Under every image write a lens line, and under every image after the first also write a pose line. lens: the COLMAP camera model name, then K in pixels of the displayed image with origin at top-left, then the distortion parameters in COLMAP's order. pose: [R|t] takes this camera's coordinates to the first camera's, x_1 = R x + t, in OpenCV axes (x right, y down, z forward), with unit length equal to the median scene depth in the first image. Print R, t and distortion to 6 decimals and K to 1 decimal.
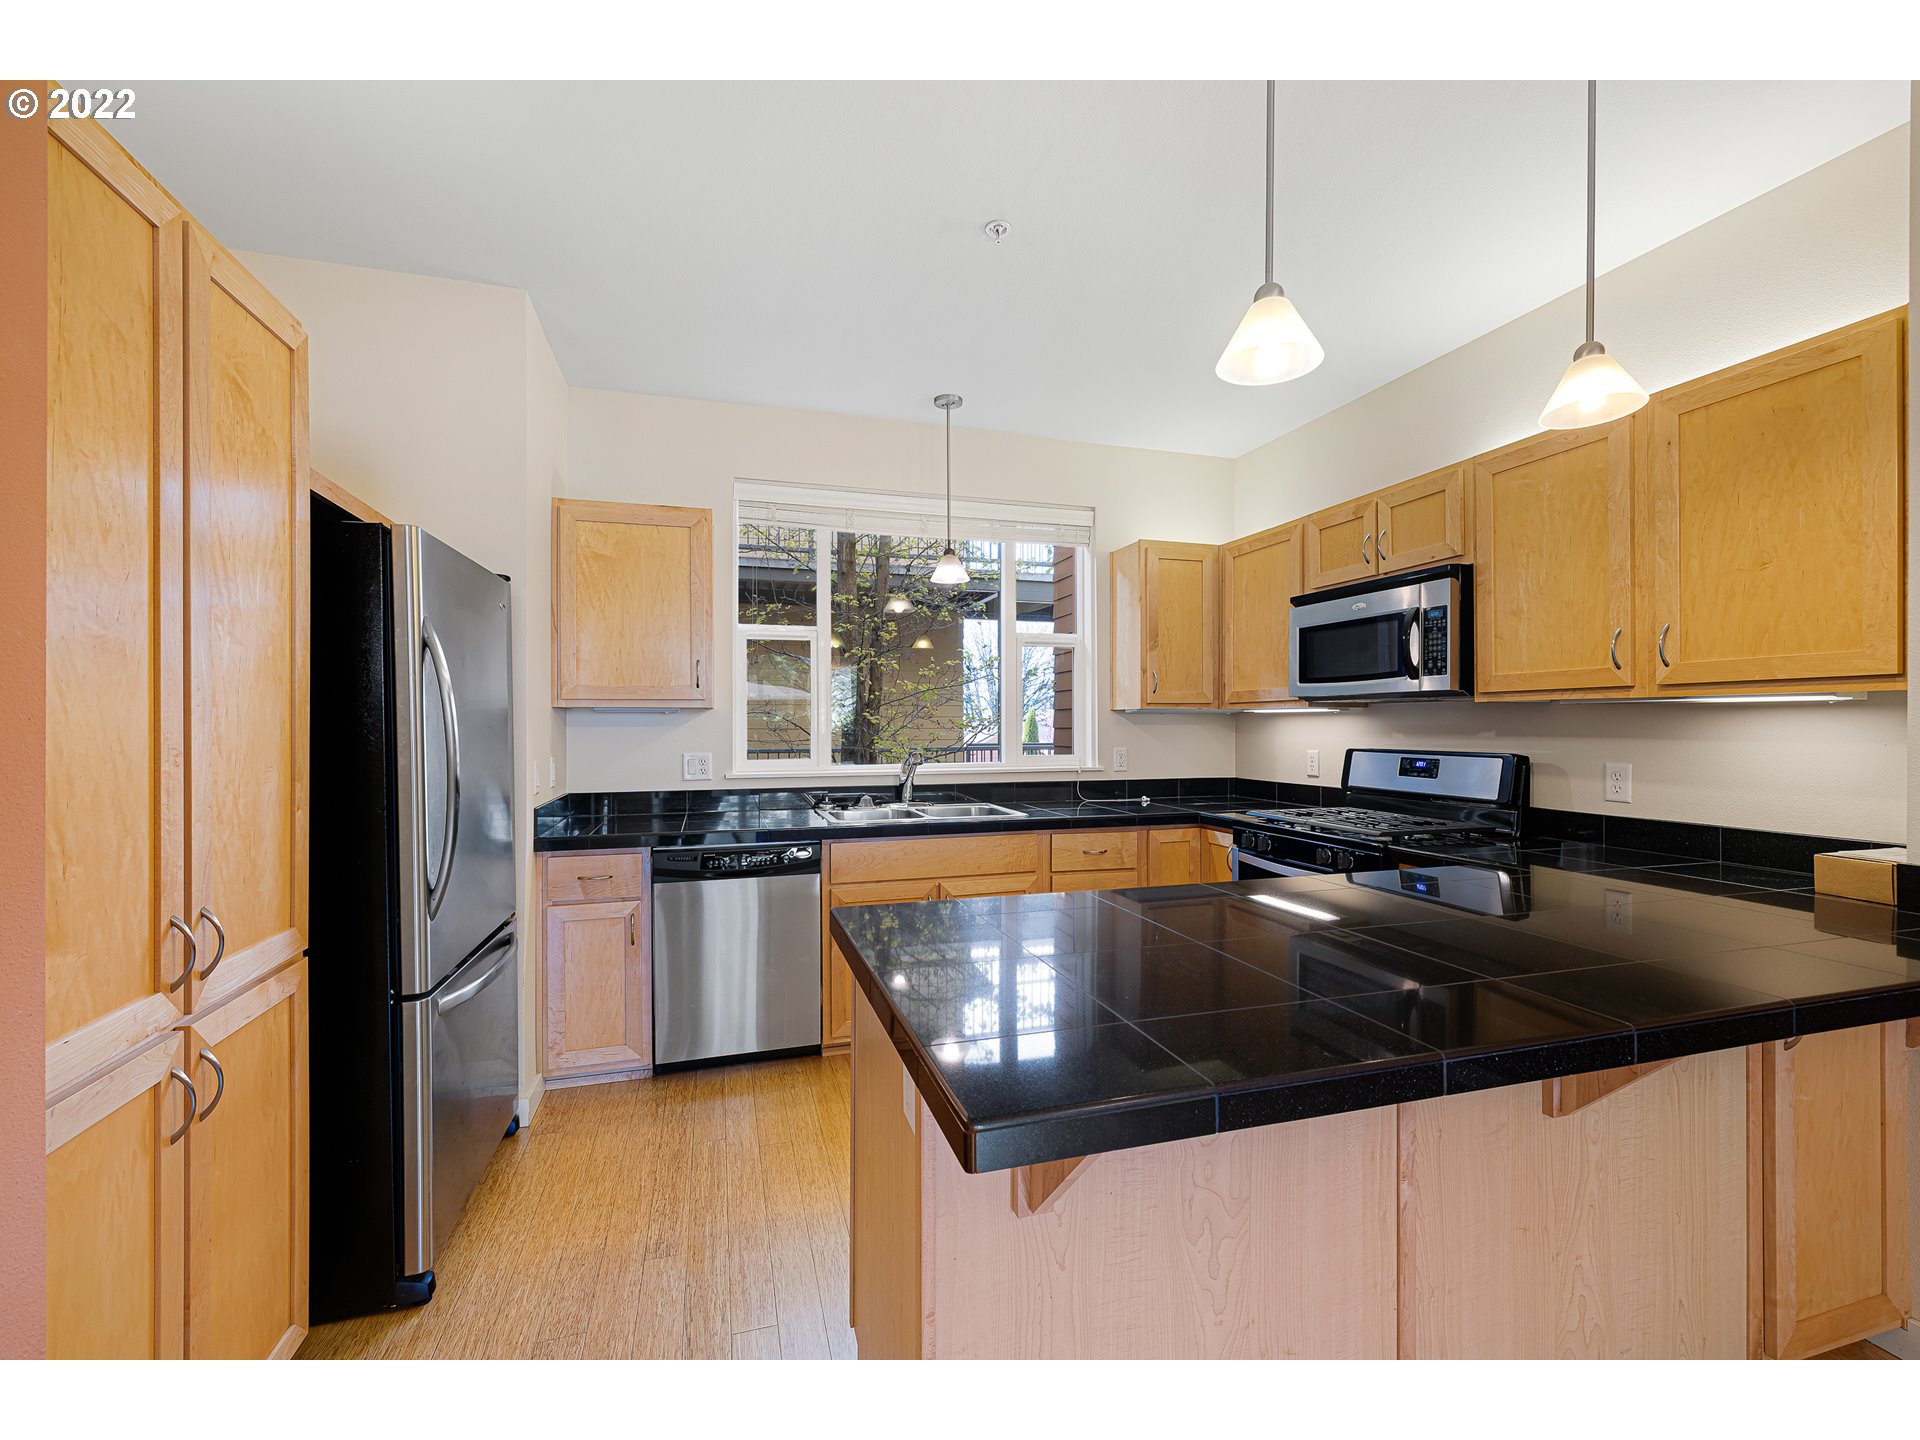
lens RADIAL K [[805.9, 0, 962.3], [0, 805.9, 726.5], [0, 0, 1]] dist [0.002605, -0.000028]
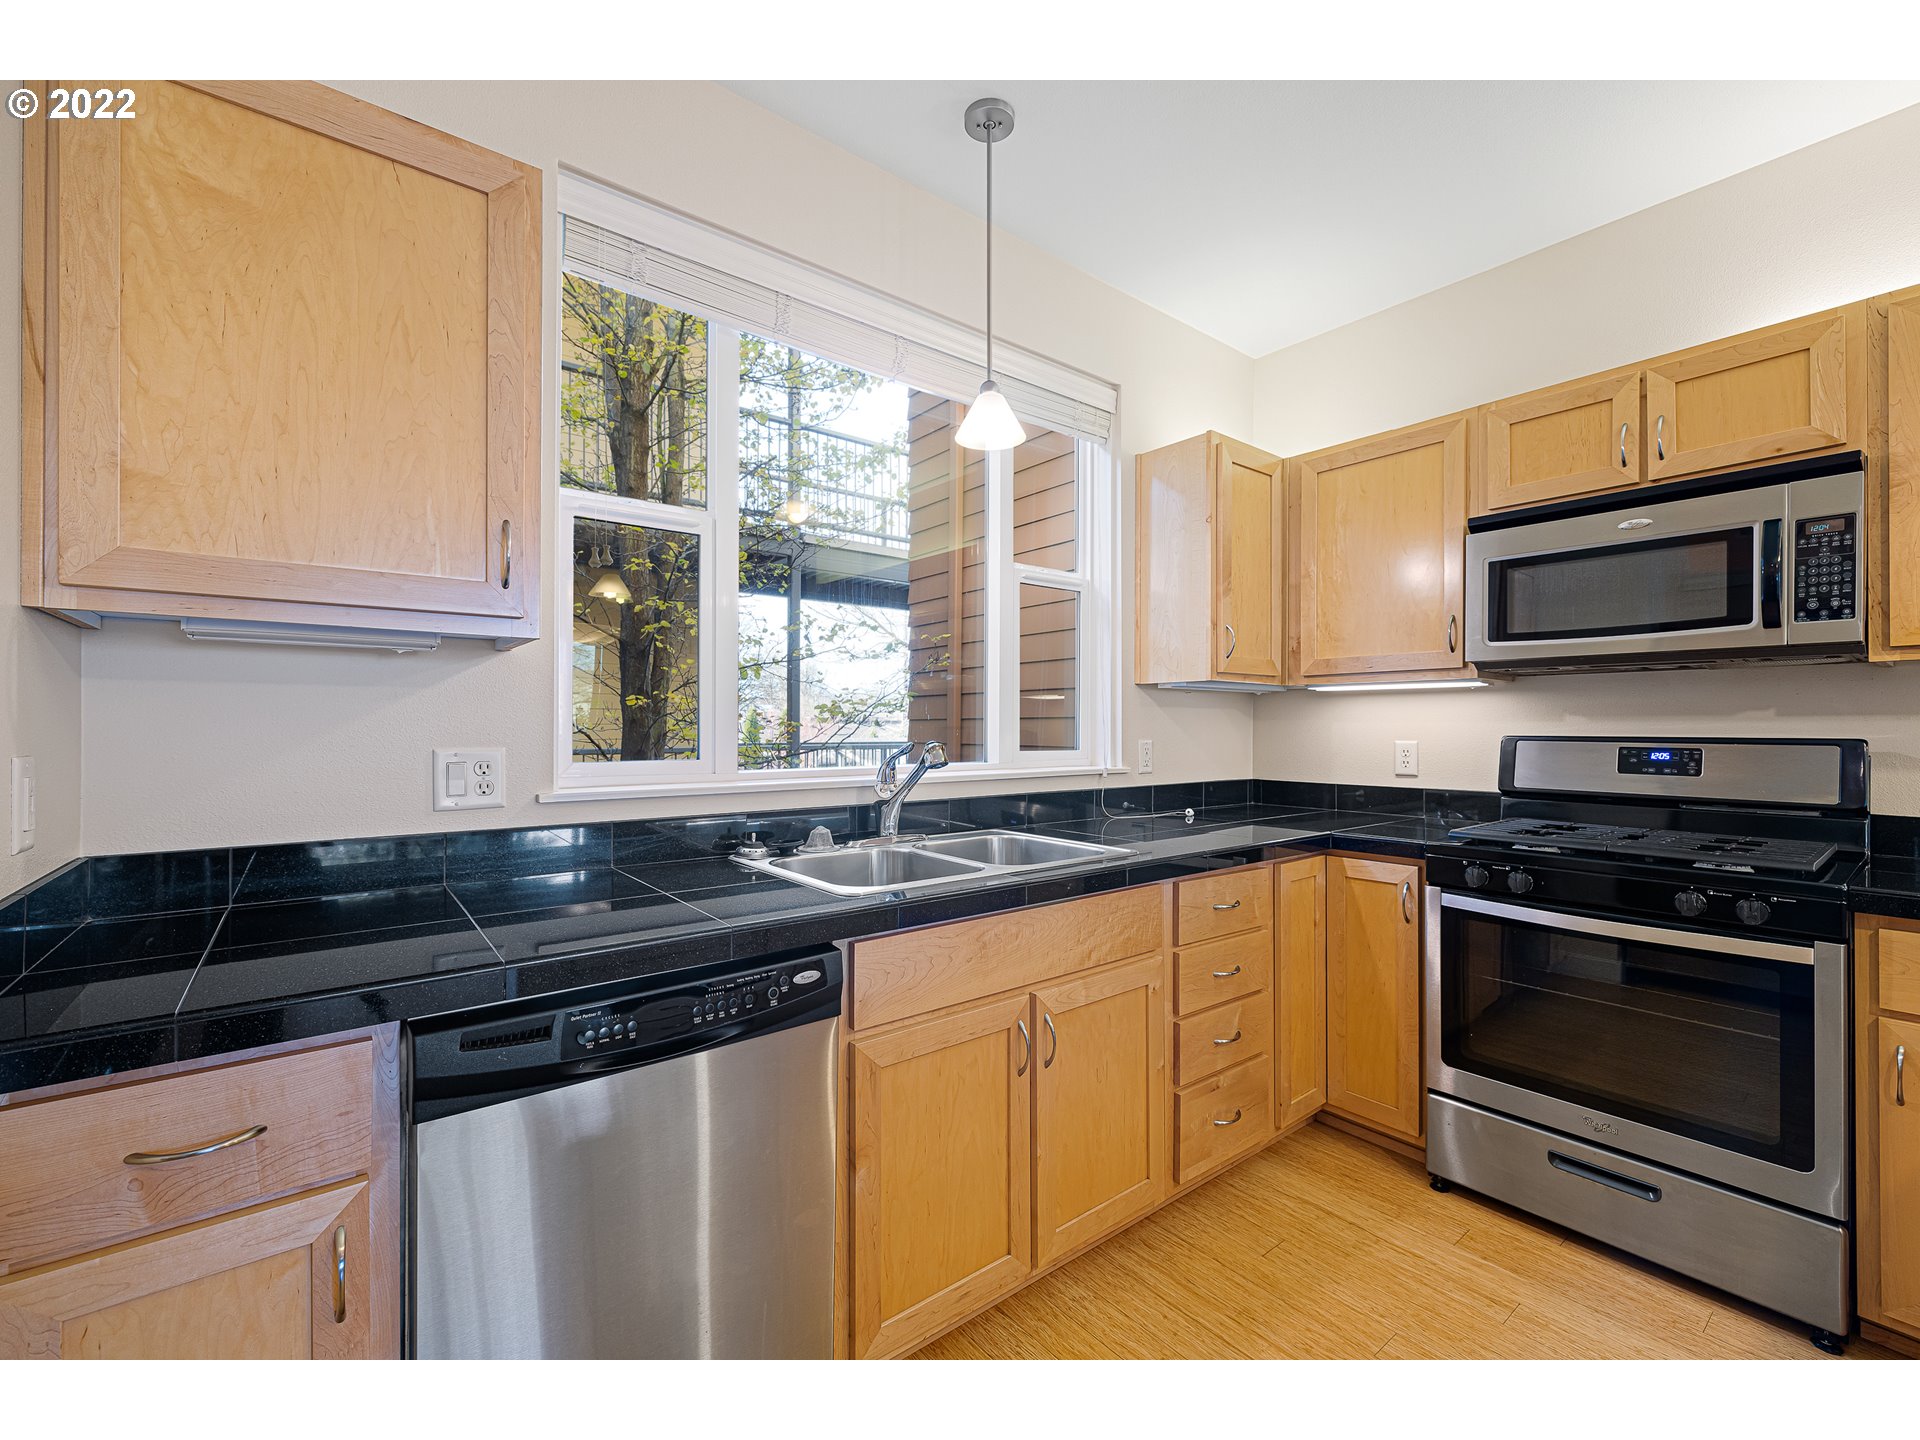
lens RADIAL K [[805.9, 0, 961.5], [0, 805.9, 724.8], [0, 0, 1]] dist [0.002605, -0.000028]
pose [[0.932560, 0.004781, 0.360982, -0.245868], [-0.002873, 0.999979, -0.005821, 0.022308], [-0.361003, 0.004391, 0.932554, 0.504700]]
